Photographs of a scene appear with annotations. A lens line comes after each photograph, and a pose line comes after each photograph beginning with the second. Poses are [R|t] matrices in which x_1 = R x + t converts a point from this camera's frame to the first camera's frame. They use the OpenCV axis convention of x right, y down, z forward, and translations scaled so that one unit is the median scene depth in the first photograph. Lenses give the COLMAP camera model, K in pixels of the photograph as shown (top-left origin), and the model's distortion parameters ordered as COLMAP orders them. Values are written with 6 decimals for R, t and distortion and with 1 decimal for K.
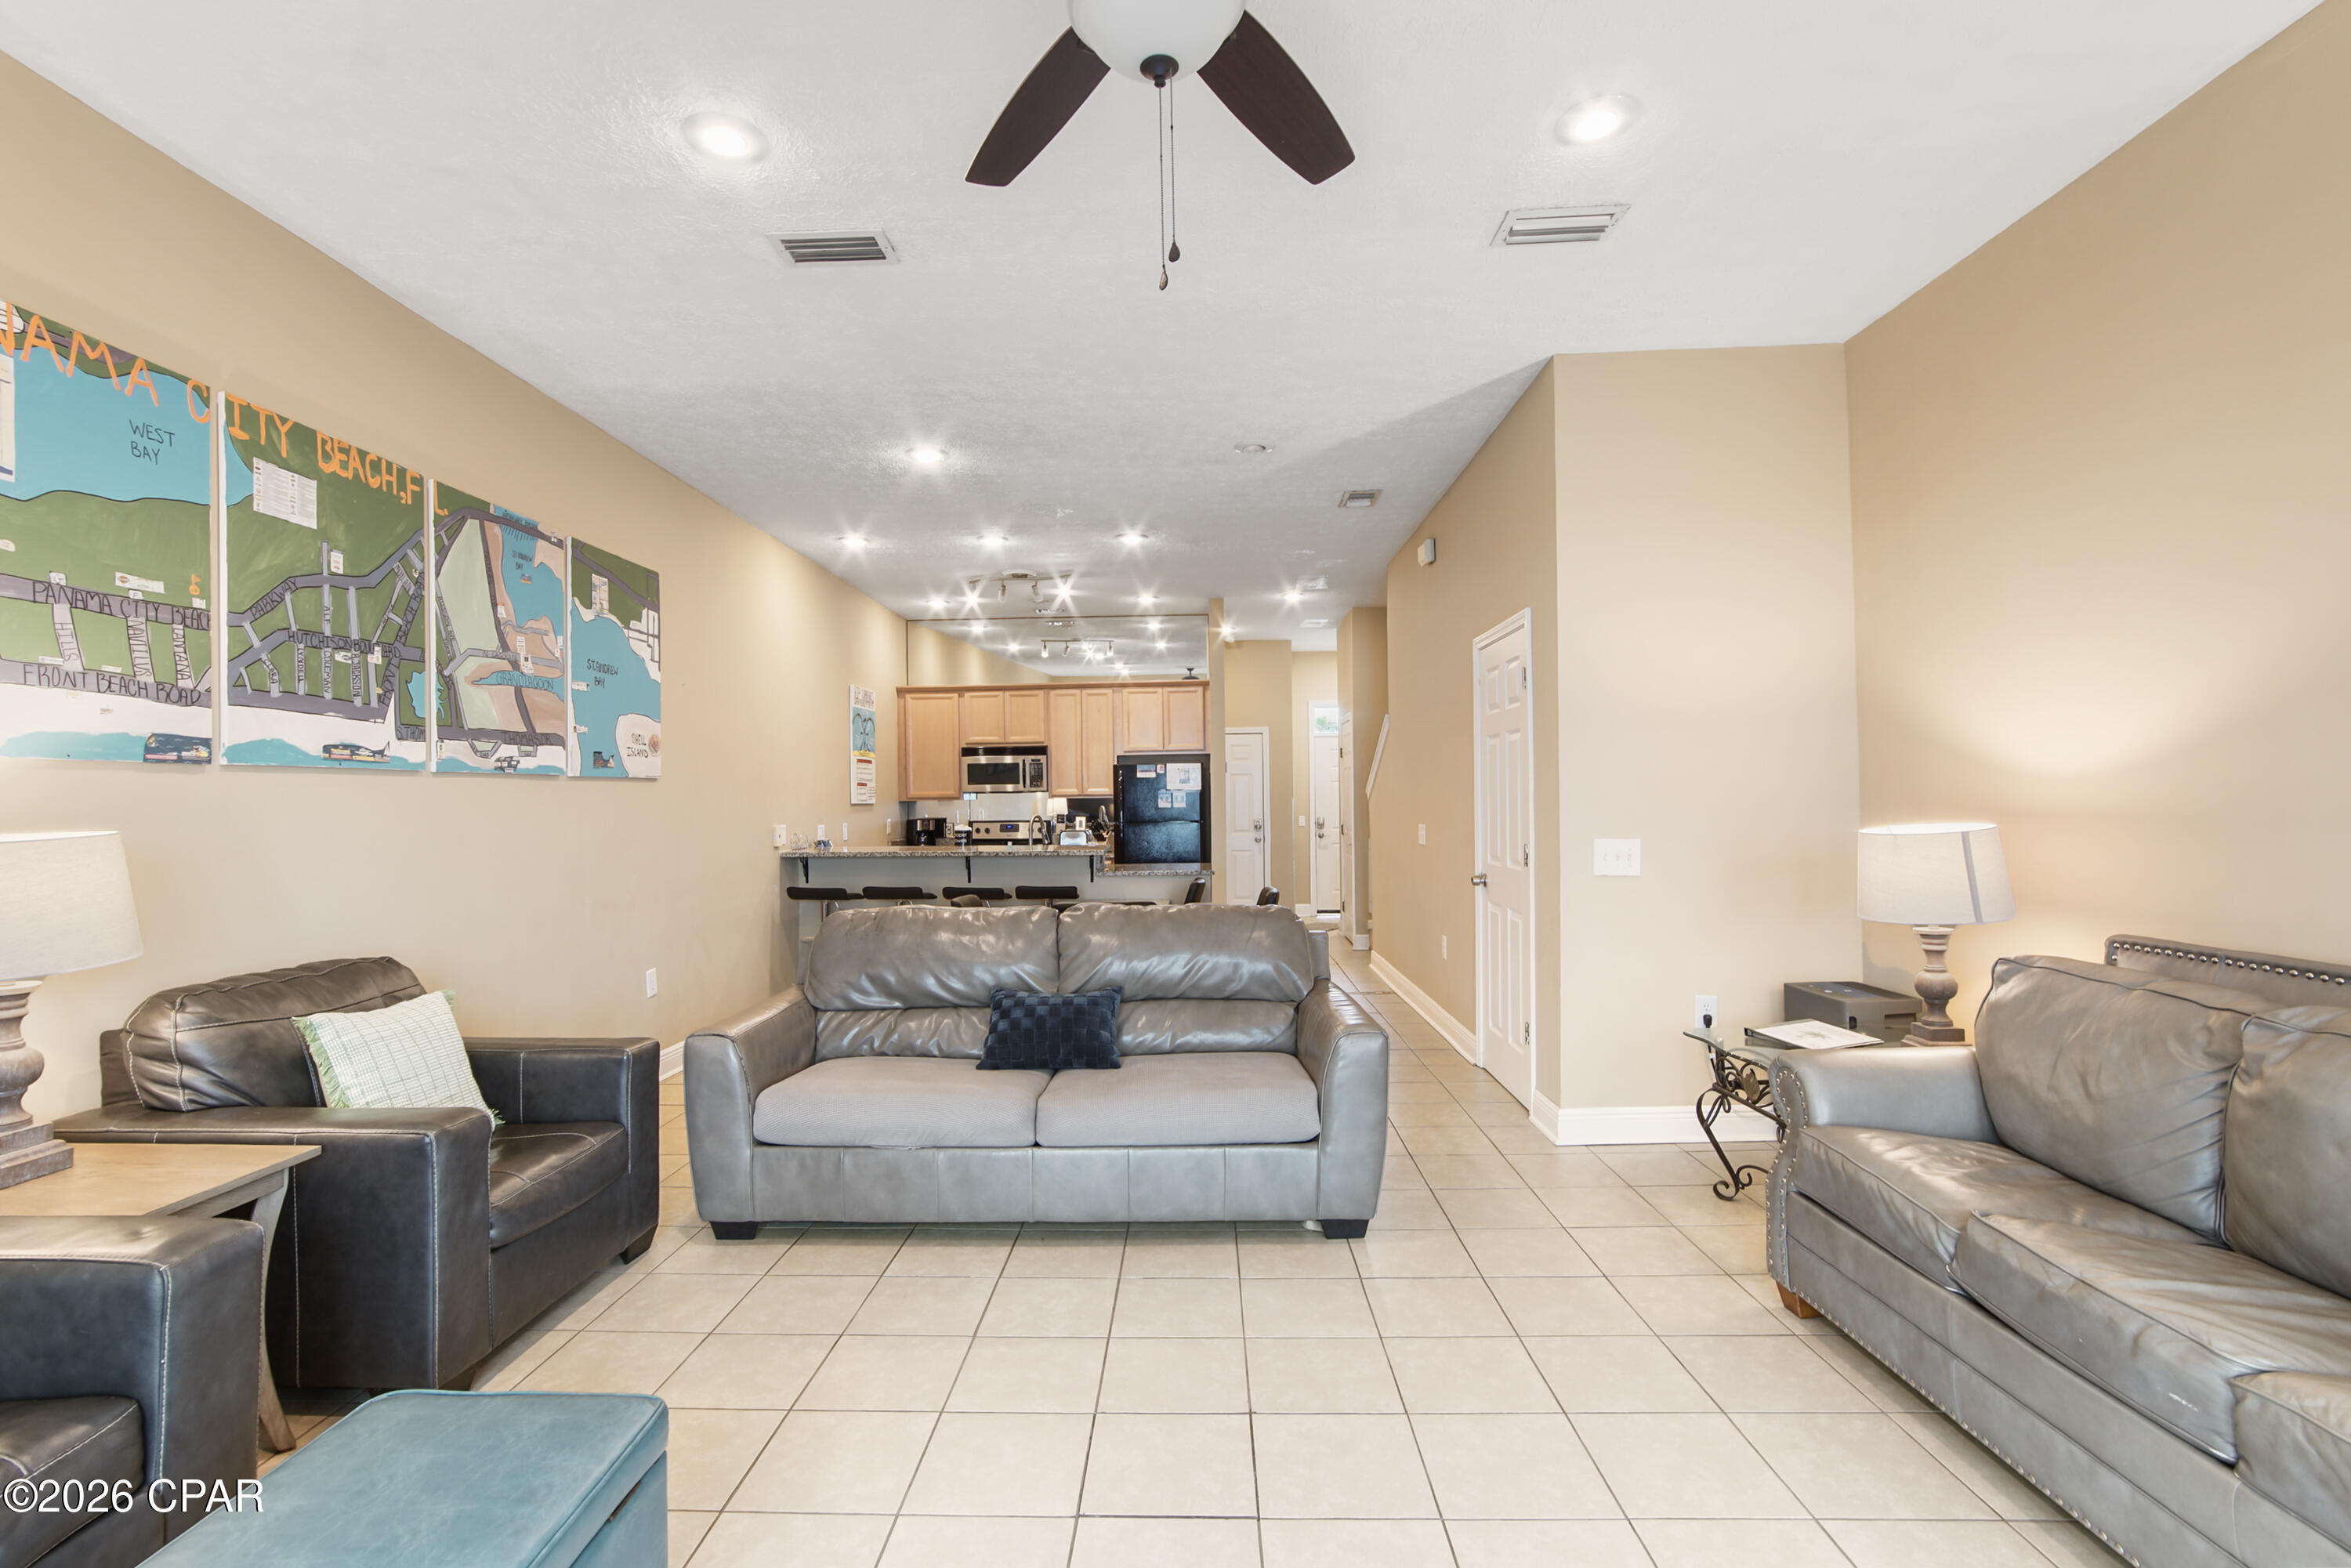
lens RADIAL K [[1084.7, 0, 1172.5], [0, 1084.7, 792.3], [0, 0, 1]] dist [-0.004770, 0.004990]
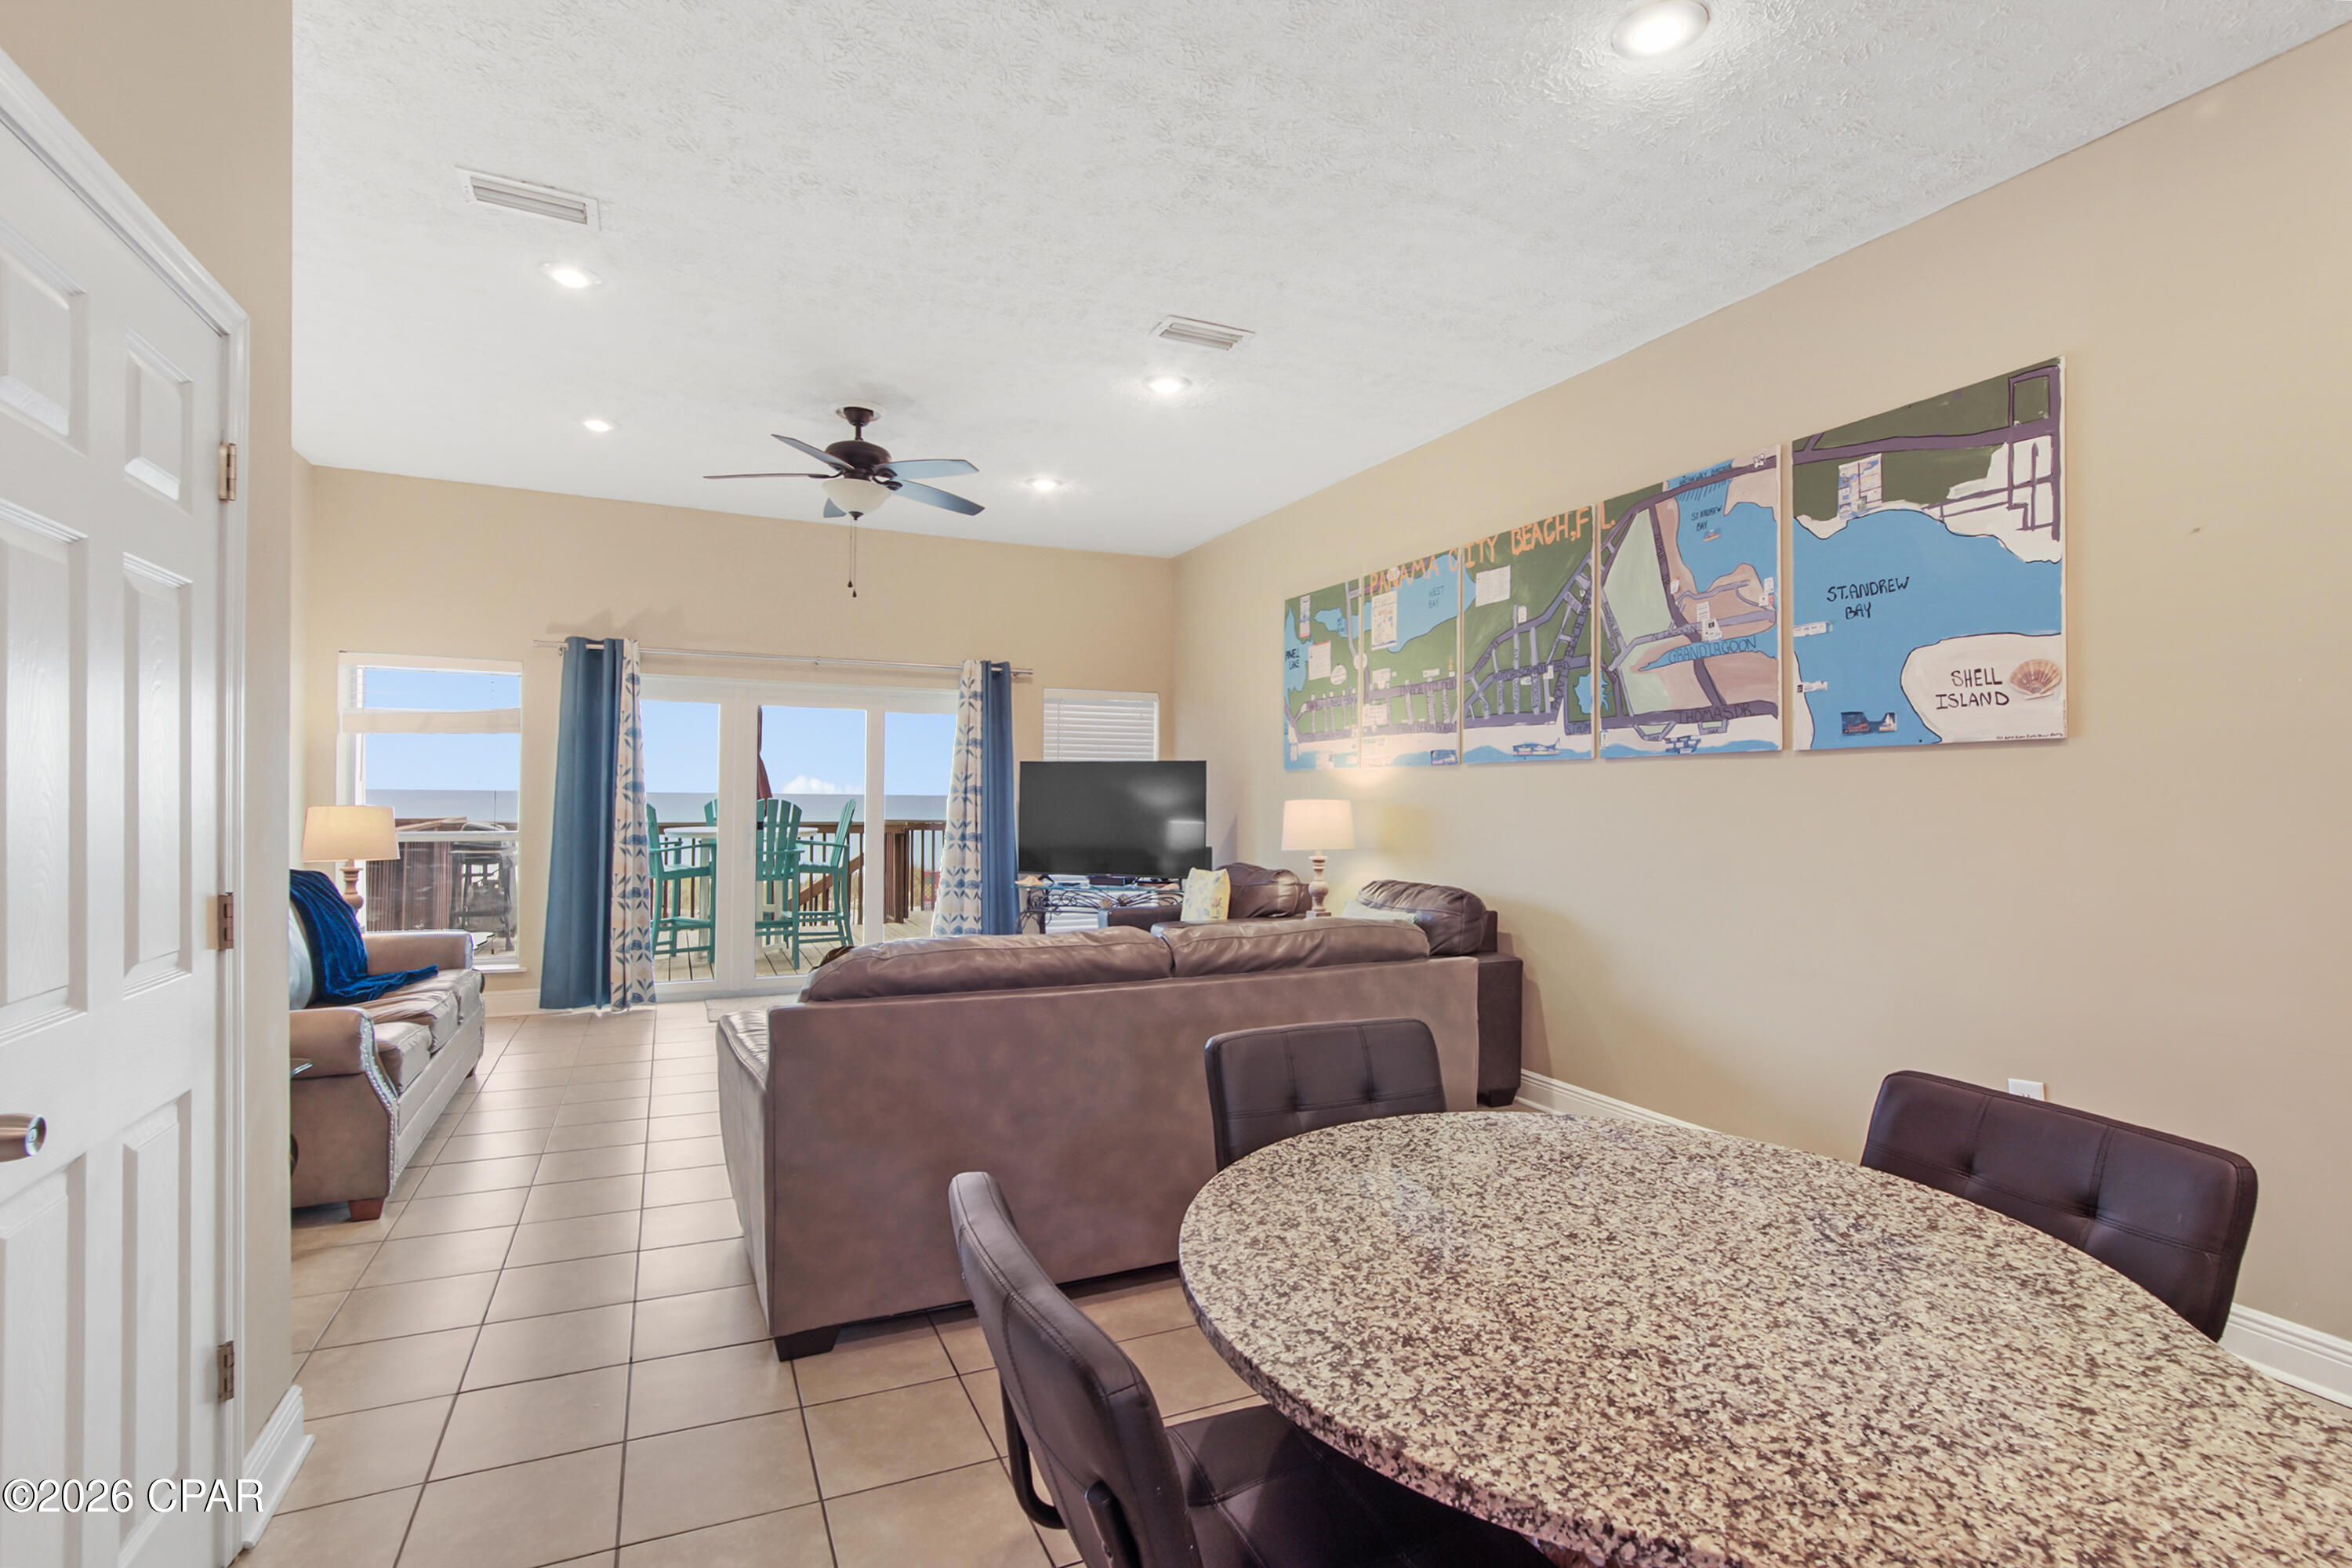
lens RADIAL K [[1085.2, 0, 1173.0], [0, 1085.2, 792.4], [0, 0, 1]] dist [-0.004770, 0.004990]
pose [[-0.898944, 0.002337, -0.438058, 0.218458], [0.005375, 0.999969, -0.005695, 0.020164], [0.438031, -0.007474, -0.898929, 1.798721]]
